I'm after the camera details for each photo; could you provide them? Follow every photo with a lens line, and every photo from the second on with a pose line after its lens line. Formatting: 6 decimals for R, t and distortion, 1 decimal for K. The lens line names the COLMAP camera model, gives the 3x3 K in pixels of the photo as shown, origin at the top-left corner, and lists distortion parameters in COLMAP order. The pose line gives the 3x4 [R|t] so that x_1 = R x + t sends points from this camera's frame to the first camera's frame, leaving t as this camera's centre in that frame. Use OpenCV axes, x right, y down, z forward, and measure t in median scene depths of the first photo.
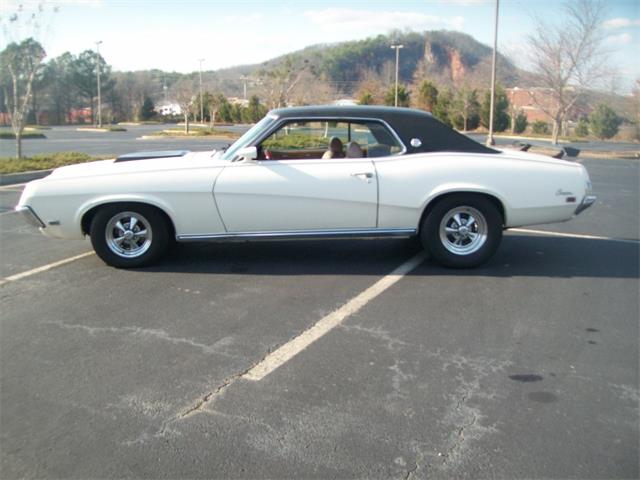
lens RADIAL K [[683.6, 0, 302.6], [0, 683.6, 308.0], [0, 0, 1]] dist [-0.201776, 0.161437]
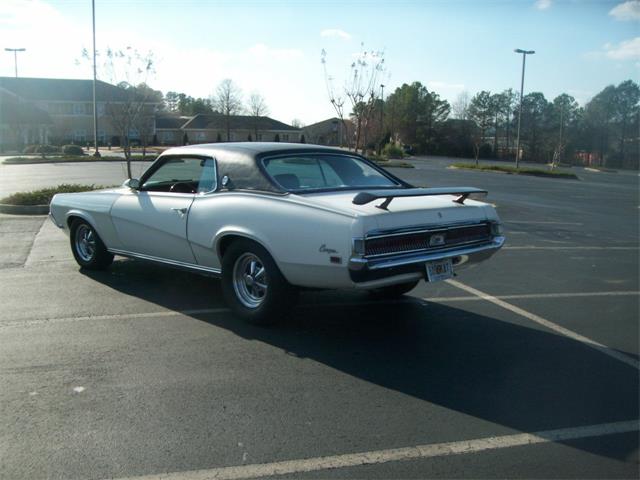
lens RADIAL K [[683.6, 0, 302.6], [0, 683.6, 308.0], [0, 0, 1]] dist [-0.201776, 0.161437]
pose [[0.666846, 0.183709, -0.722196, 0.933073], [-0.226387, 0.973275, 0.038541, -0.128730], [0.709975, 0.137795, 0.690614, 0.431589]]
